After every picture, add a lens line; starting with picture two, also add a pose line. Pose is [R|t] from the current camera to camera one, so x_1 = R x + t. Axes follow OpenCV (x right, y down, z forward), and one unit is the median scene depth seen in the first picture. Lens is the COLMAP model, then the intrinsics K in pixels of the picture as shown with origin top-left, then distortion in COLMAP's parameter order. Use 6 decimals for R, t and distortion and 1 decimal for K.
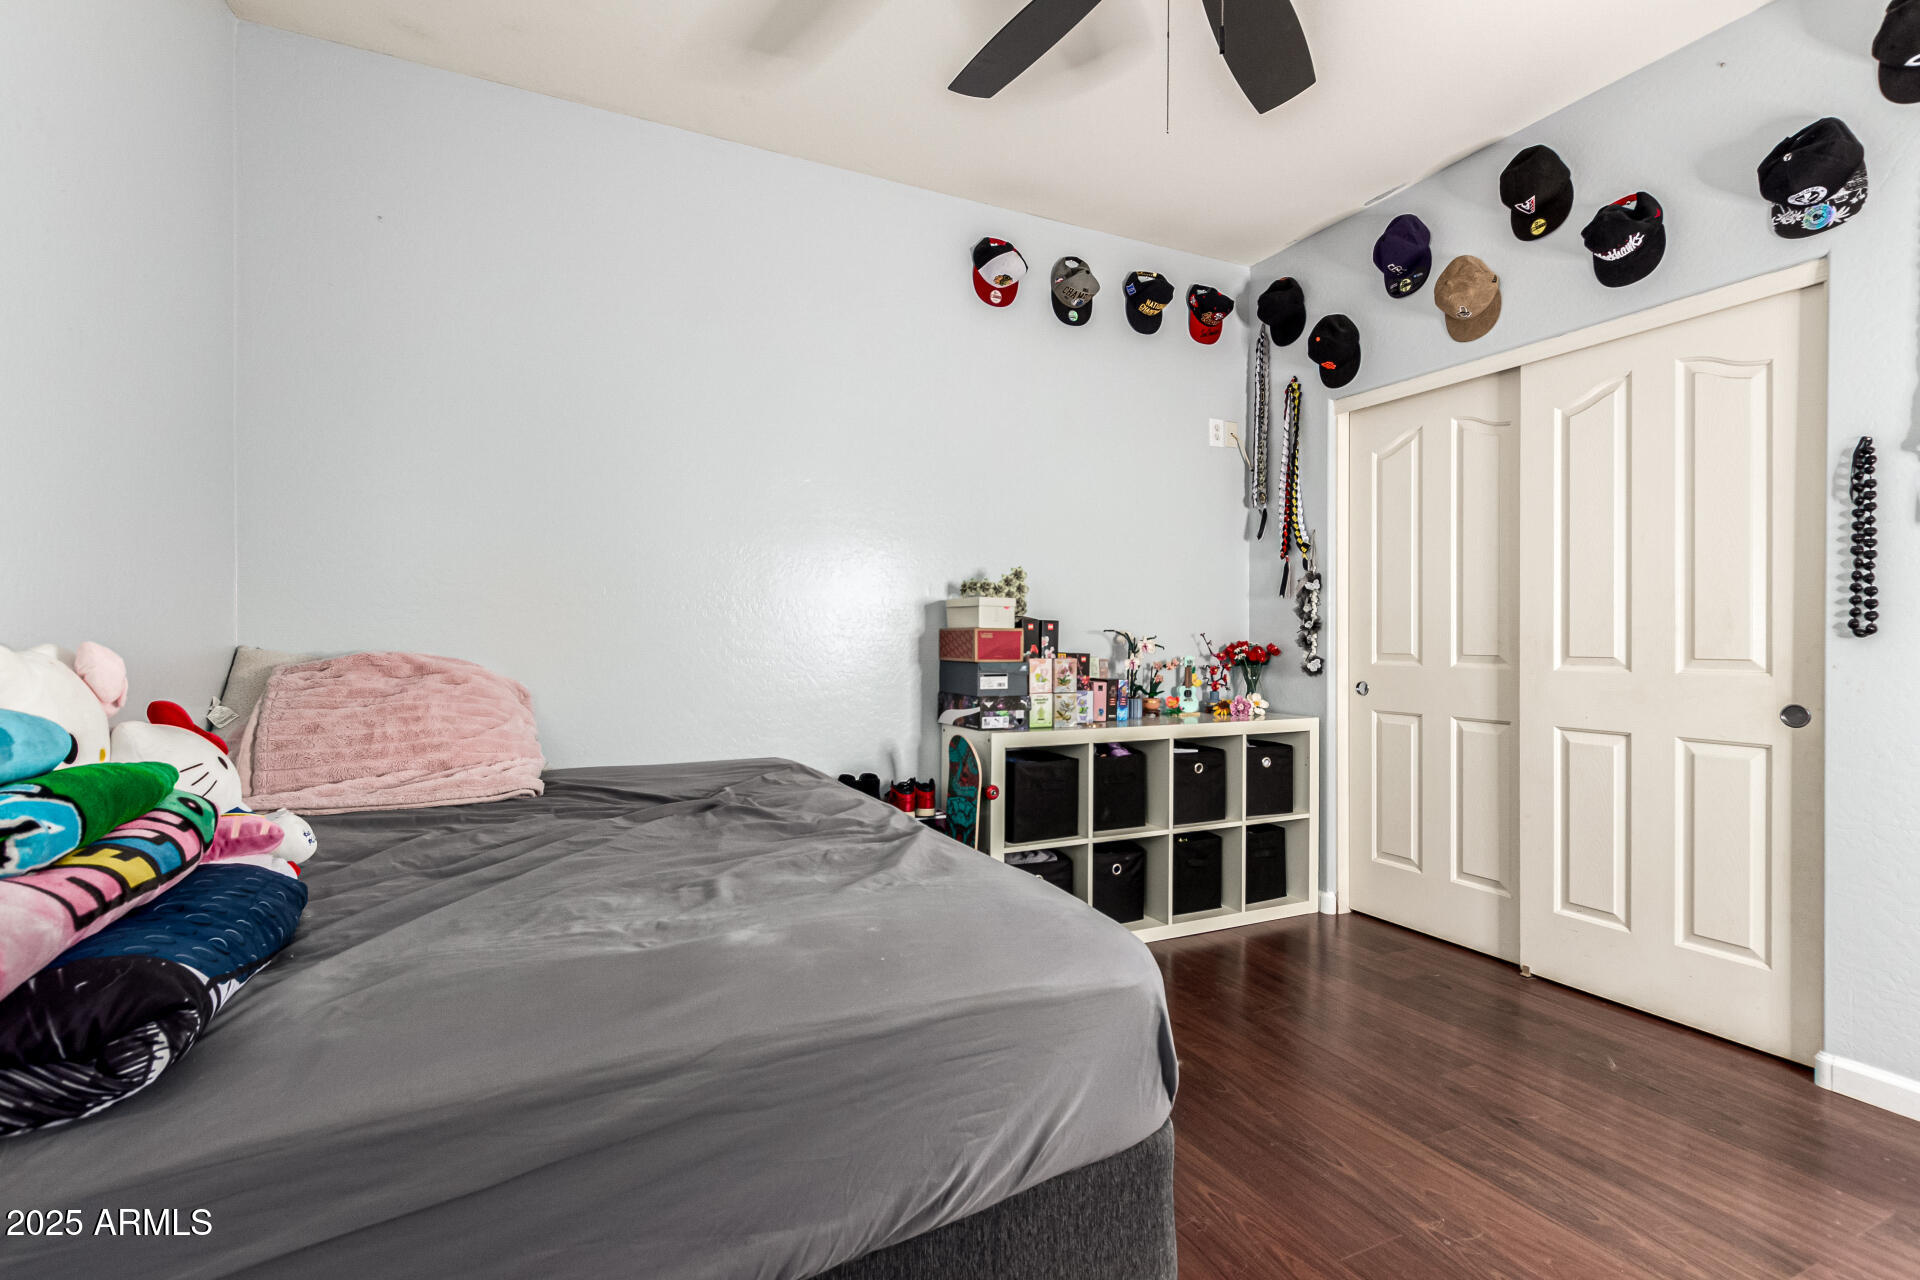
lens RADIAL K [[879.0, 0, 962.2], [0, 879.0, 636.7], [0, 0, 1]] dist [0.002441, 0.000208]
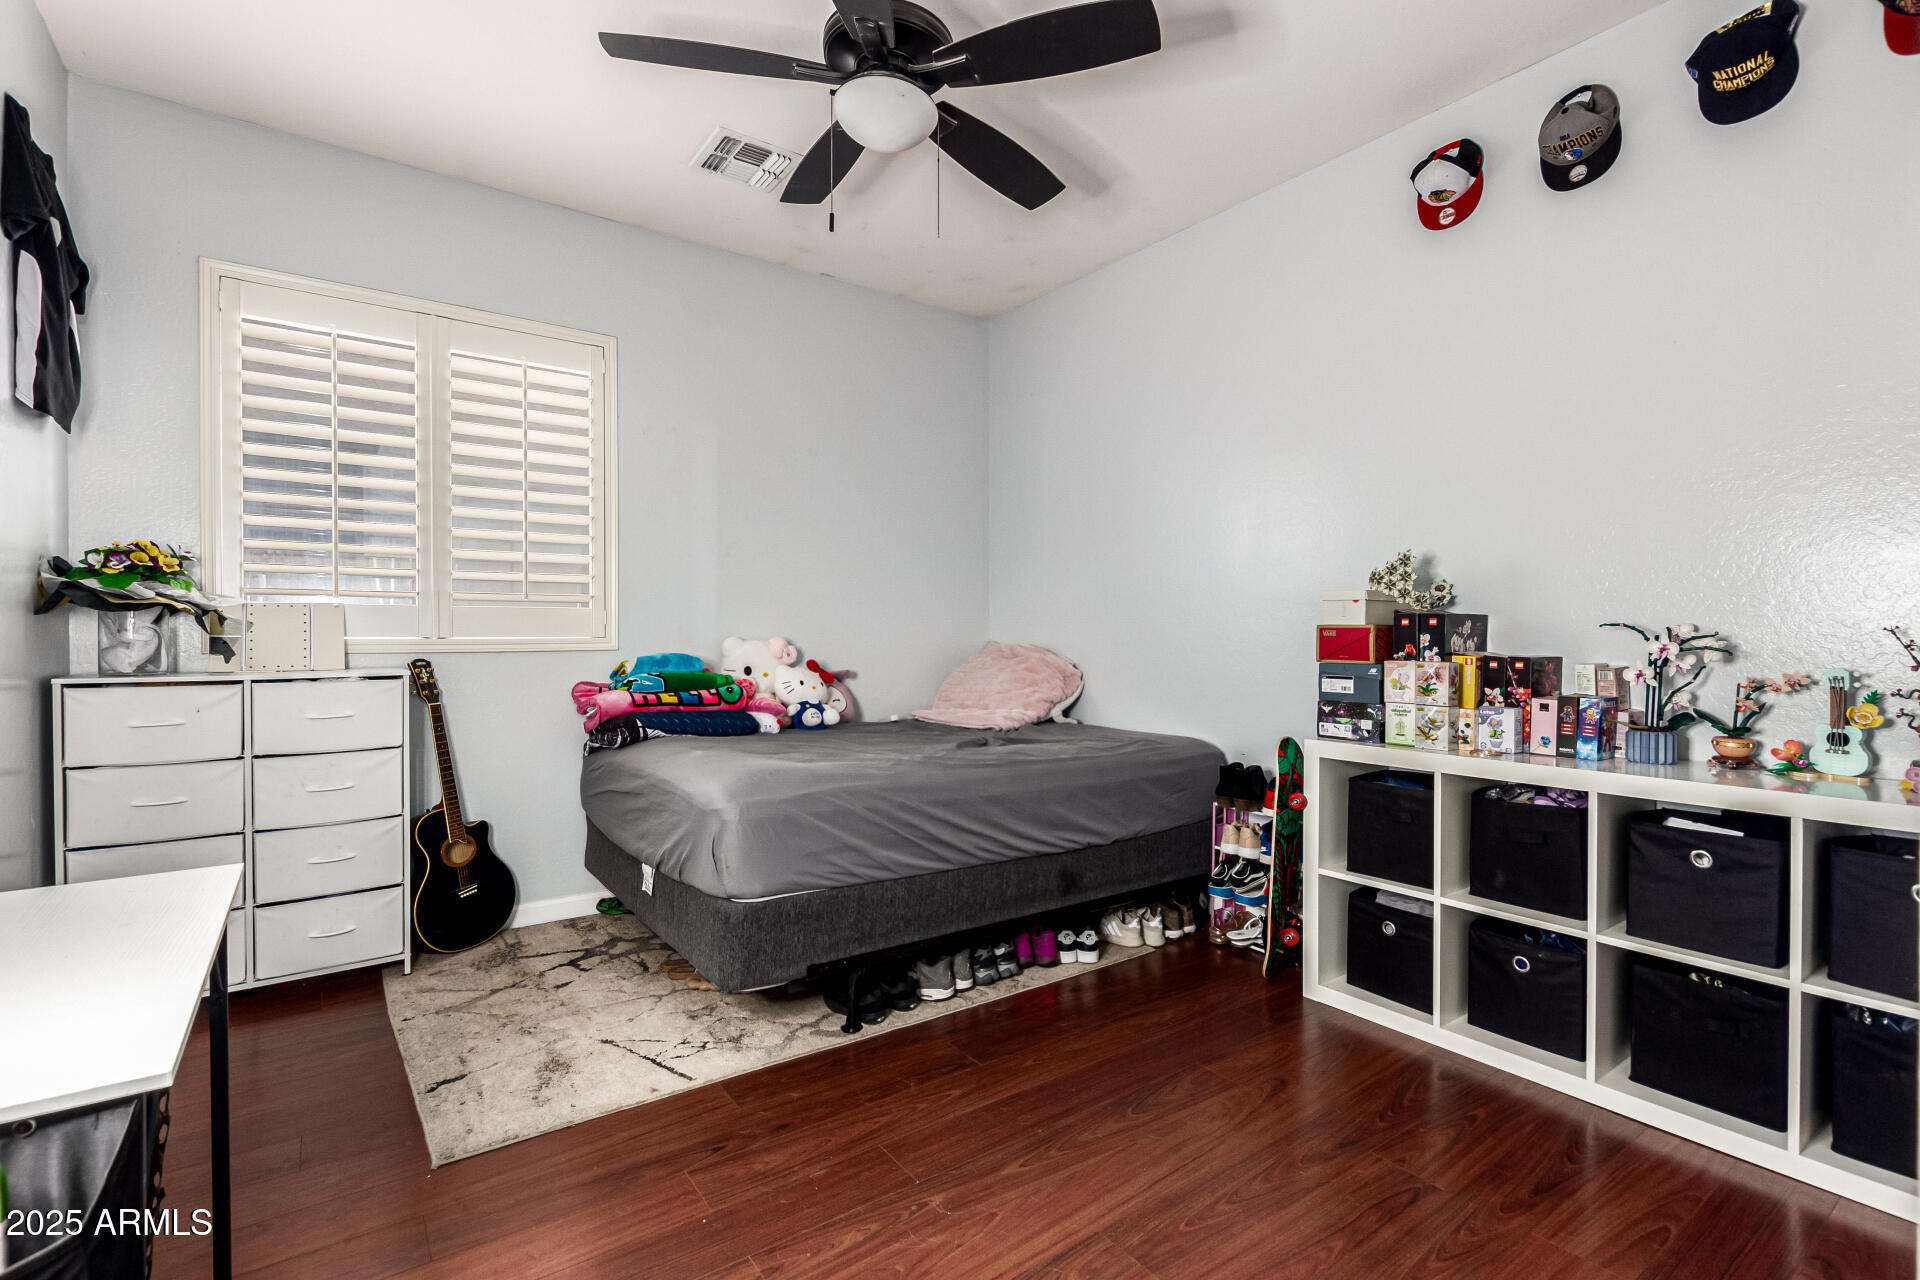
lens RADIAL K [[879.0, 0, 960.6], [0, 879.0, 643.4], [0, 0, 1]] dist [0.002441, 0.000208]
pose [[0.173940, 0.002915, -0.984752, 0.819389], [-0.003880, 0.999990, 0.002275, 0.008160], [0.984749, 0.003426, 0.173950, 0.449166]]
